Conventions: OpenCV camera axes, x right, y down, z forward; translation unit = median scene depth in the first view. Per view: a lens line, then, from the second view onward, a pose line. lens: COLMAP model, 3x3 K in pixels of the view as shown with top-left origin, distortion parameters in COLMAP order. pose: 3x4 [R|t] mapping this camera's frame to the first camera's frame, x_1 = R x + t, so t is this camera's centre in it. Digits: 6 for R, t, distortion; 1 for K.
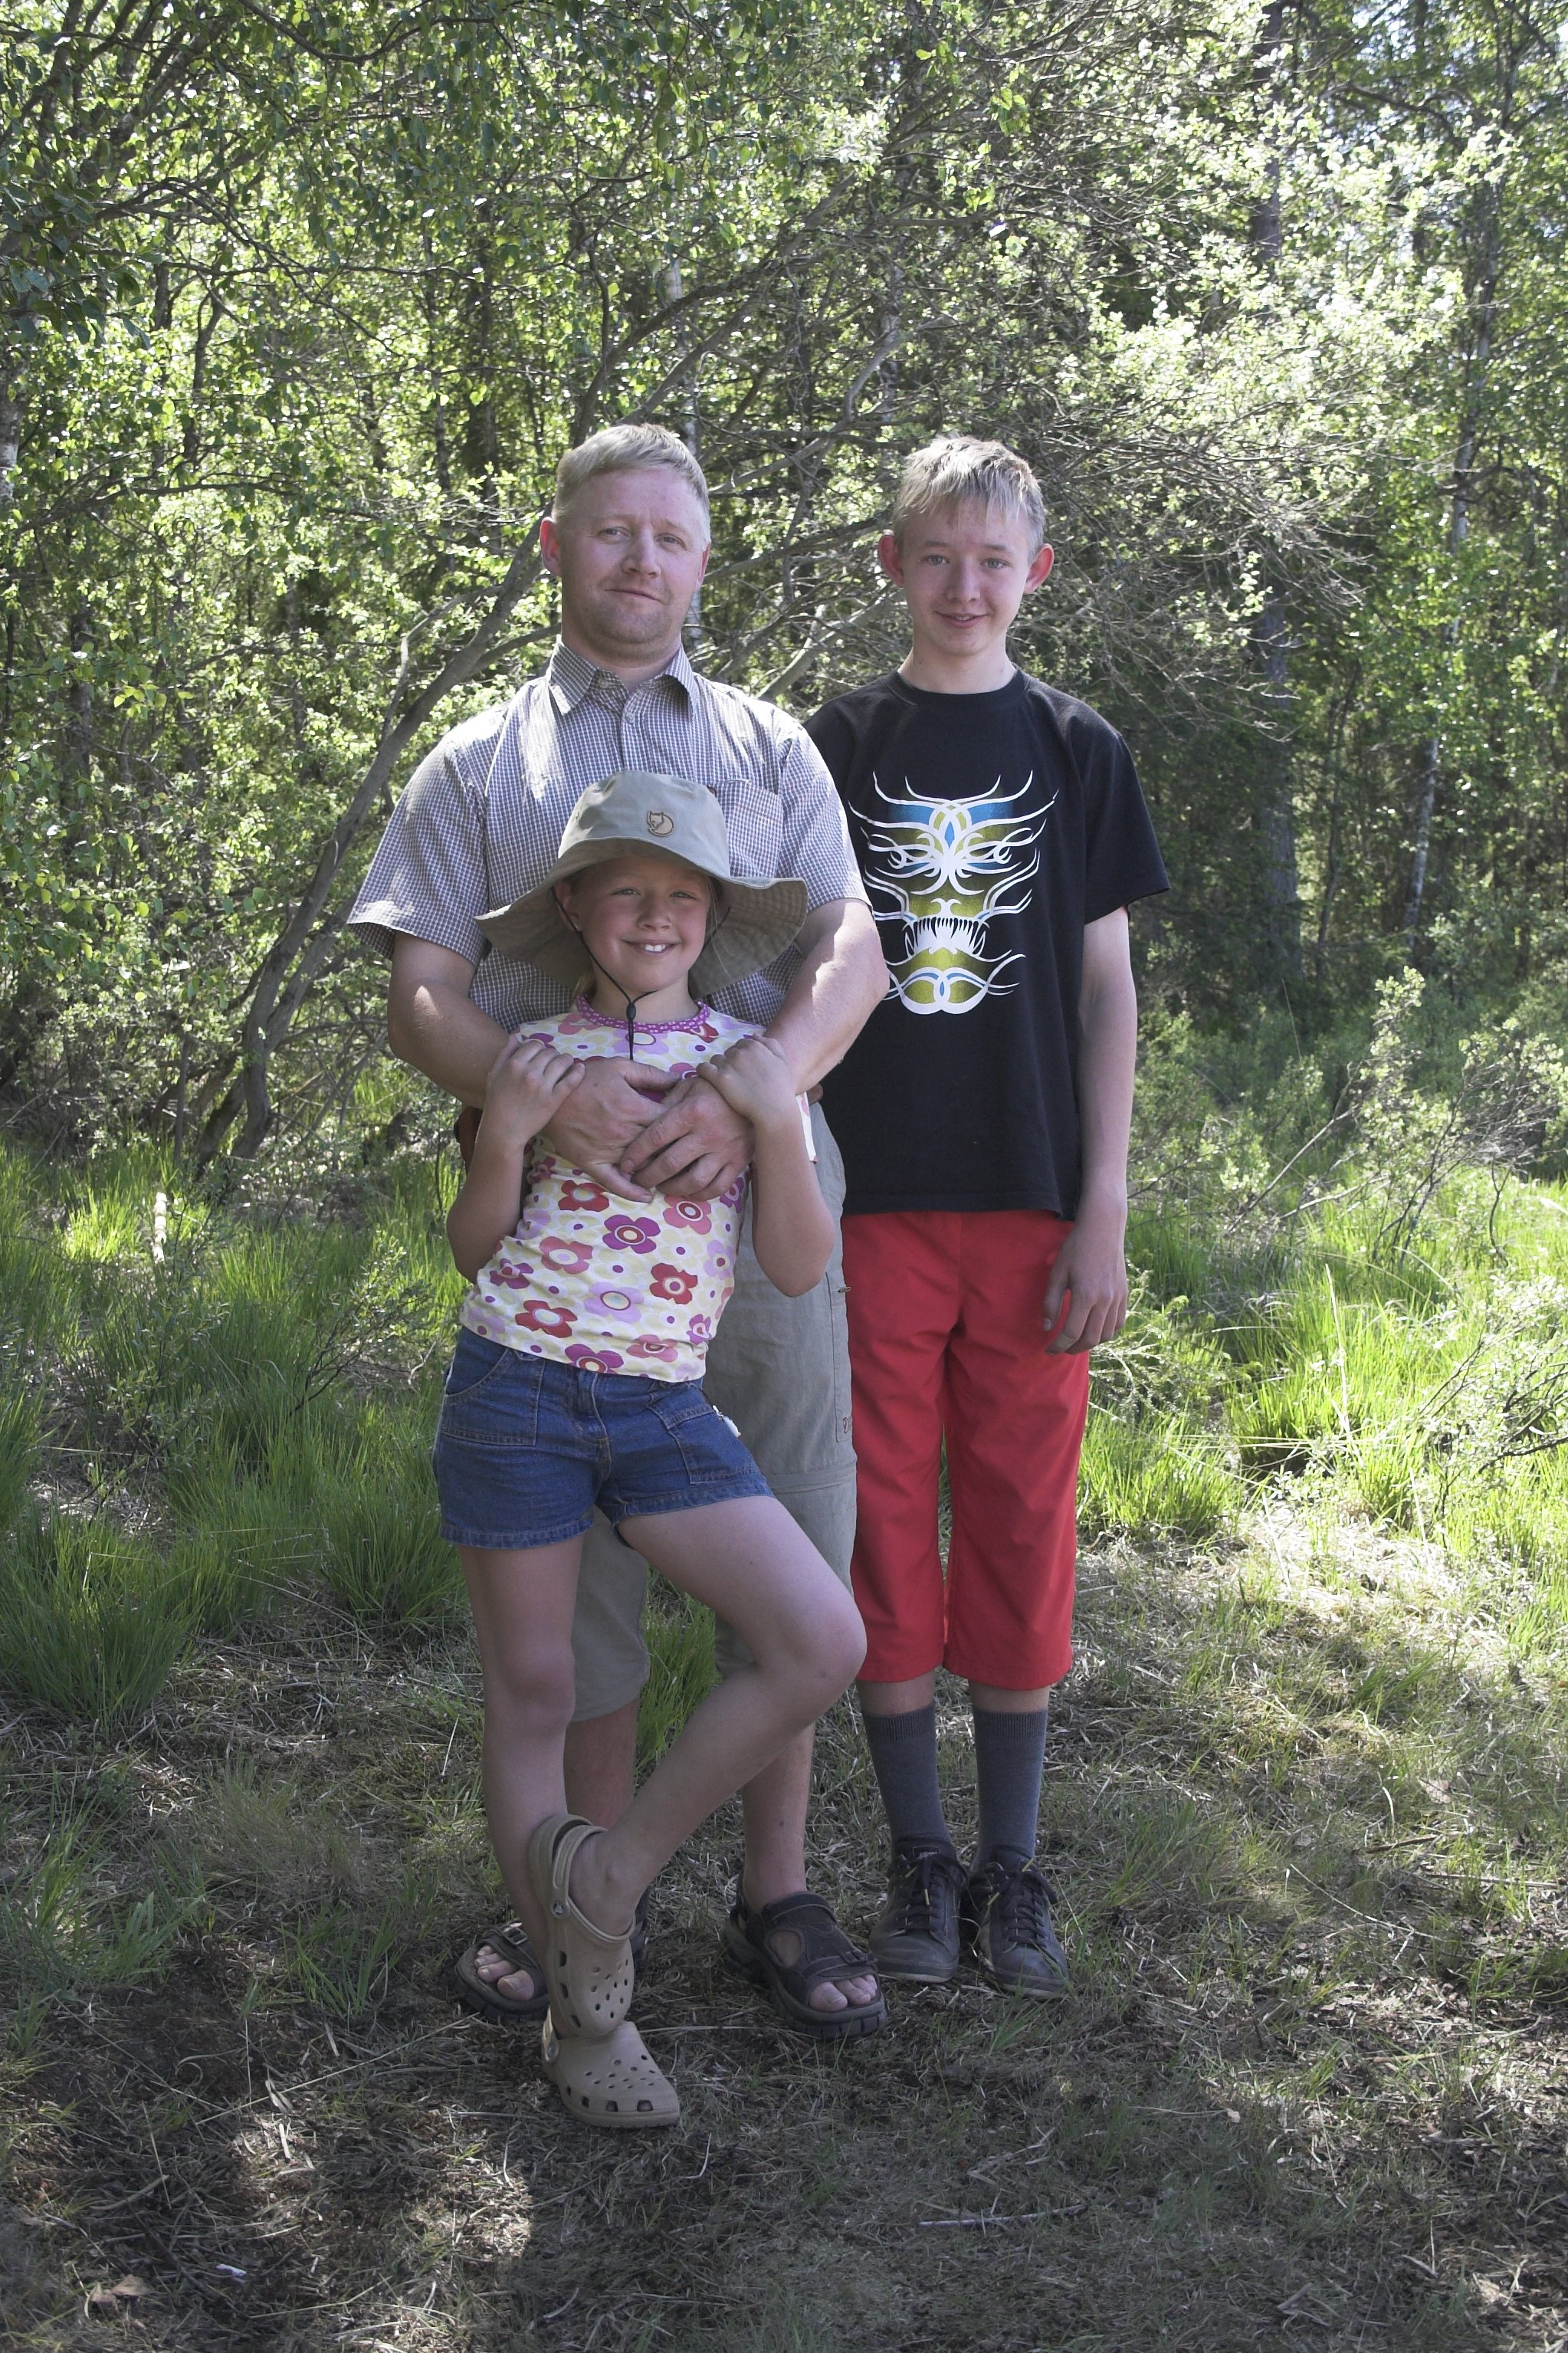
lens RADIAL K [[3024.6, 0, 790.5], [0, 3024.6, 1146.9], [0, 0, 1]] dist [-0.047611, 0.054393]
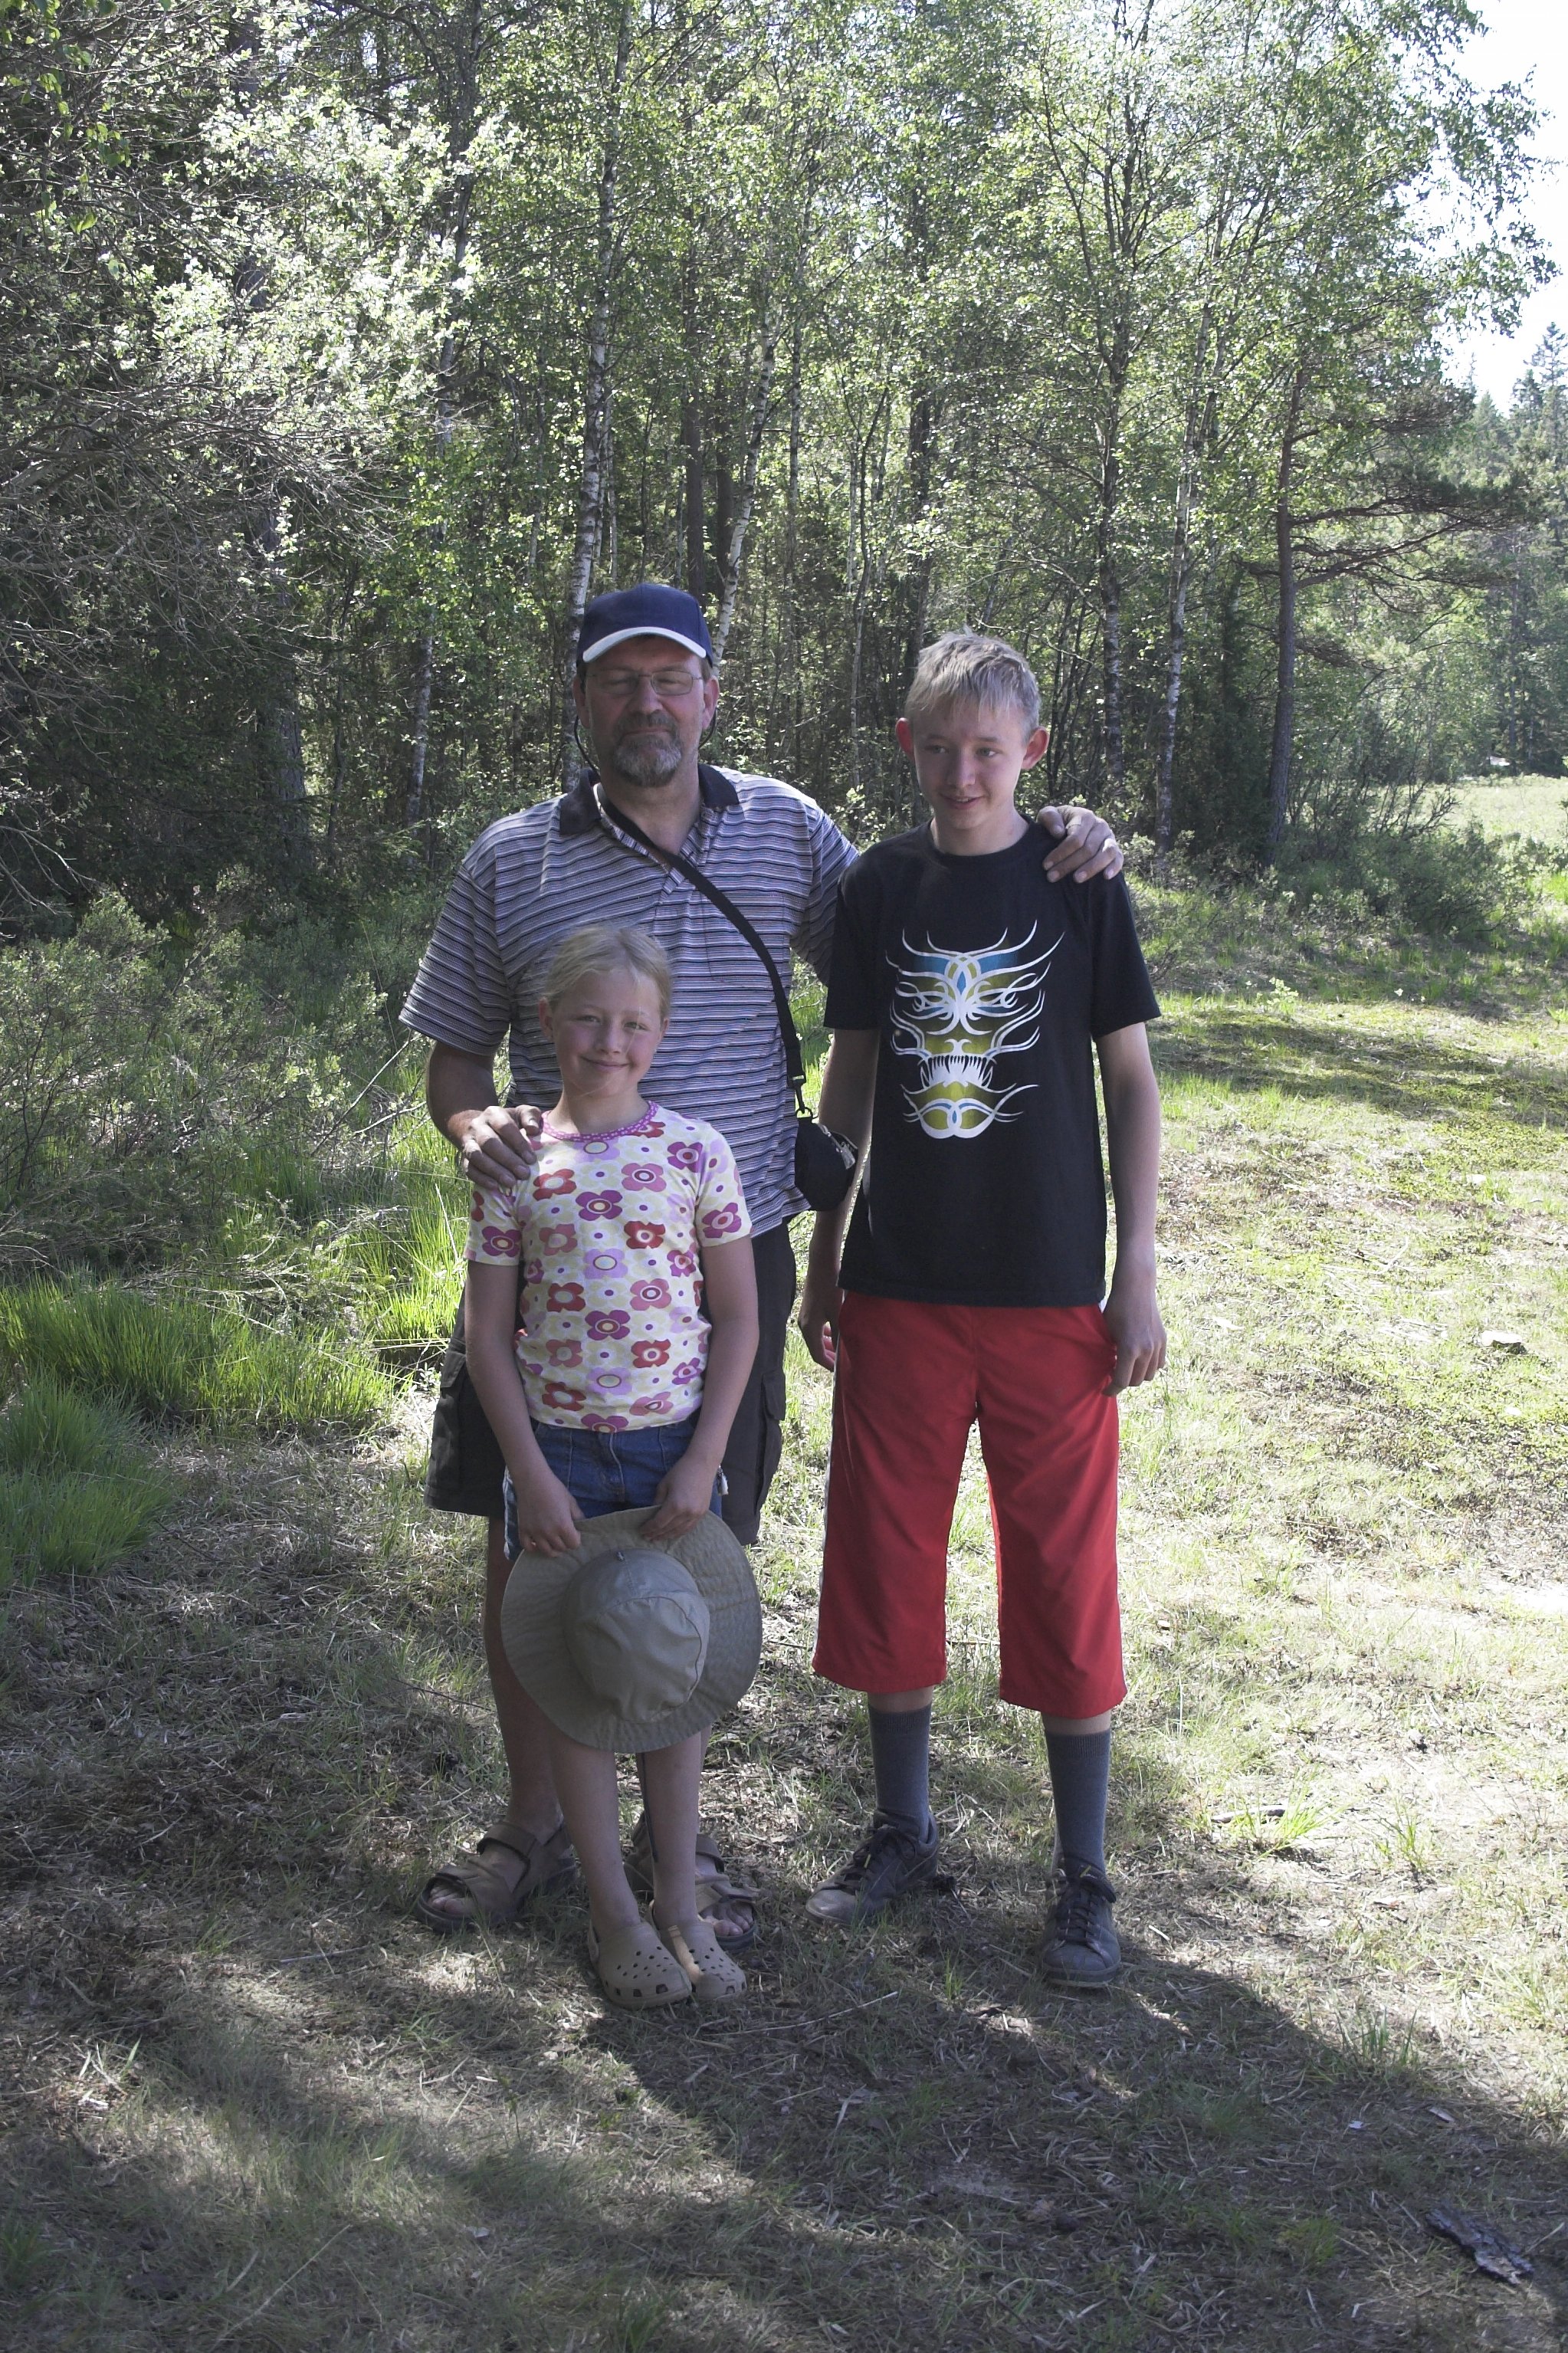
lens RADIAL K [[3024.6, 0, 790.5], [0, 3024.6, 1146.9], [0, 0, 1]] dist [-0.047611, 0.054393]
pose [[0.945271, -0.051764, 0.322155, -0.050246], [0.038229, 0.998106, 0.048204, -0.019491], [-0.324040, -0.033250, 0.945459, -0.105334]]
